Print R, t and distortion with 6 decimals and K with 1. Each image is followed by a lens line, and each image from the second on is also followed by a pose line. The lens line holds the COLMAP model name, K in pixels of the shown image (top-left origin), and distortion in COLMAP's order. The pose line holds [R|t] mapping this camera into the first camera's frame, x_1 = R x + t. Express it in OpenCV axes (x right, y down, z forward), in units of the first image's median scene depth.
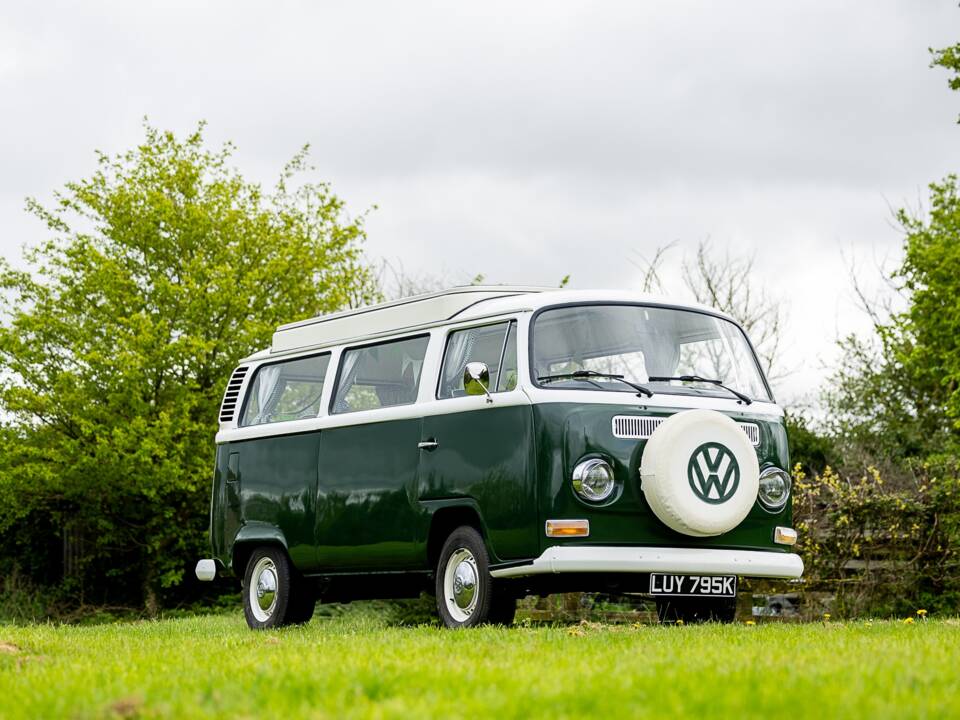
lens RADIAL K [[2531.5, 0, 480.0], [0, 2531.5, 360.0], [0, 0, 1]] dist [-0.053514, -0.213527]
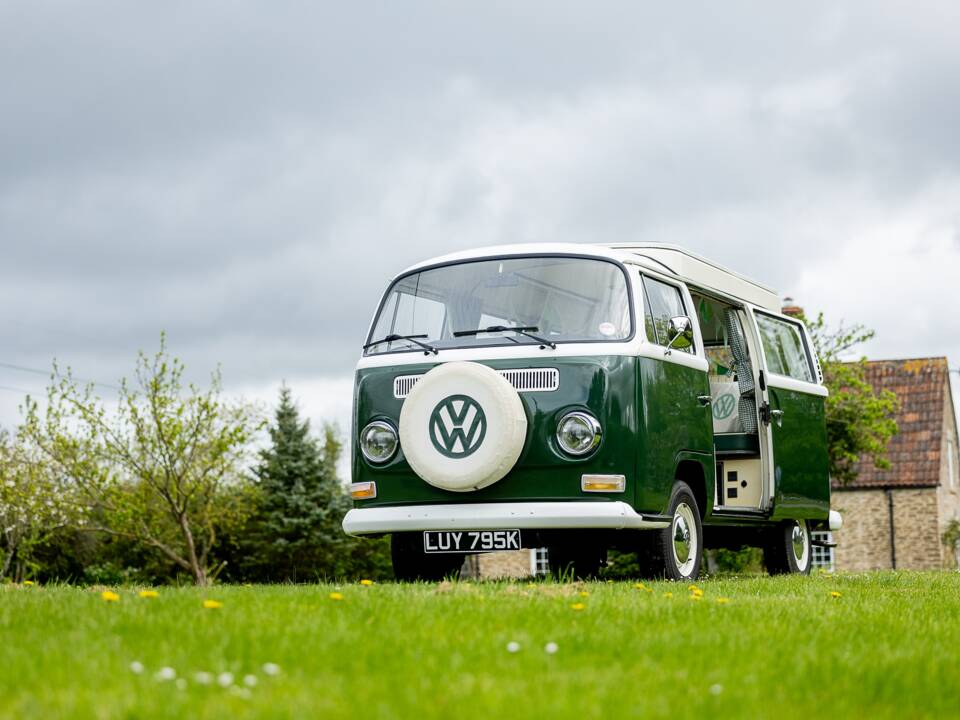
lens RADIAL K [[2105.2, 0, 480.0], [0, 2105.2, 360.0], [0, 0, 1]] dist [0.029465, 0.154571]
pose [[0.612673, -0.095882, -0.784499, 0.585908], [0.106256, 0.993595, -0.038454, 0.040797], [0.783161, -0.059798, 0.618937, 0.401677]]
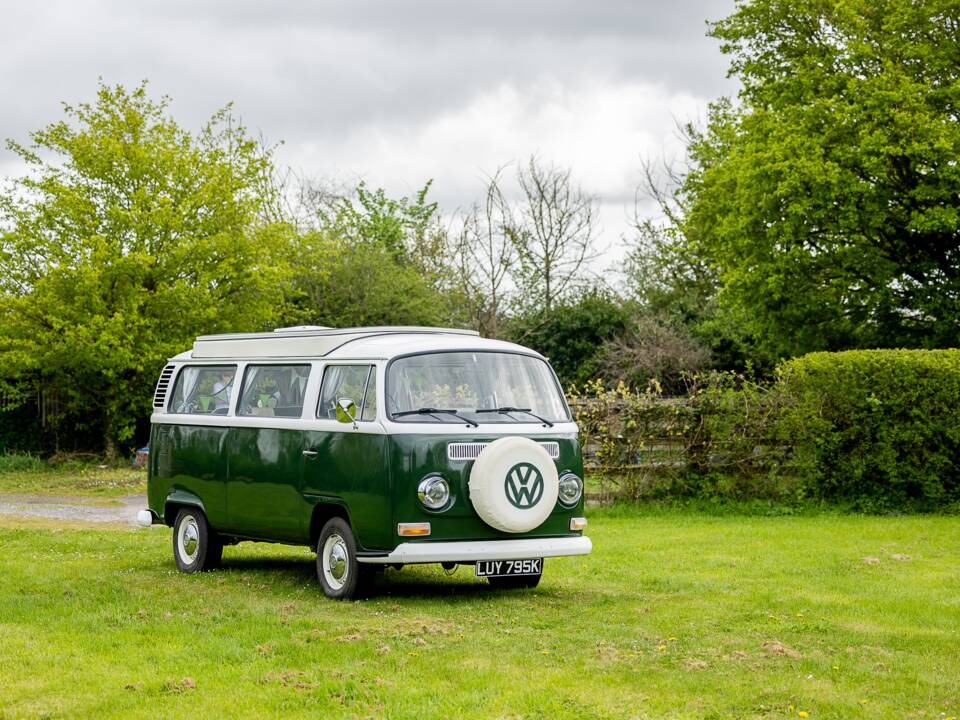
lens RADIAL K [[1935.5, 0, 480.0], [0, 1935.5, 360.0], [0, 0, 1]] dist [-0.029512, -0.004747]
pose [[0.998355, -0.004509, 0.057151, 0.008970], [-0.000458, 0.996243, 0.086600, -0.087031], [-0.057327, -0.086484, 0.994603, -0.004844]]
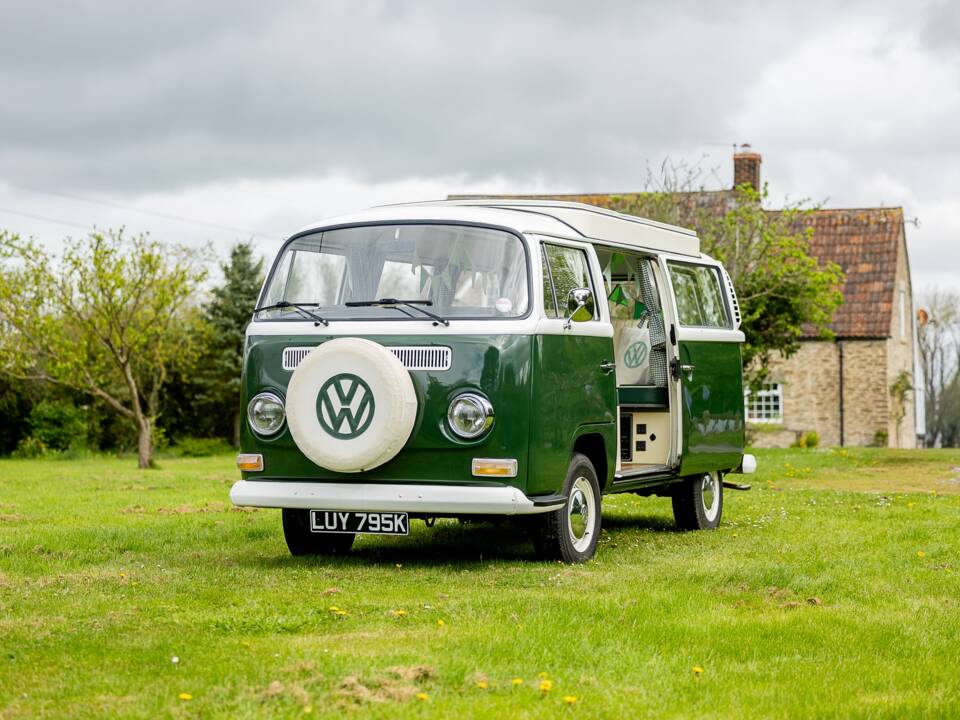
lens RADIAL K [[2105.2, 0, 480.0], [0, 2105.2, 360.0], [0, 0, 1]] dist [0.029465, 0.154571]
pose [[0.629002, -0.021208, -0.777114, 0.583839], [0.087296, 0.995232, 0.043498, -0.001836], [0.772487, -0.095200, 0.627855, 0.434907]]
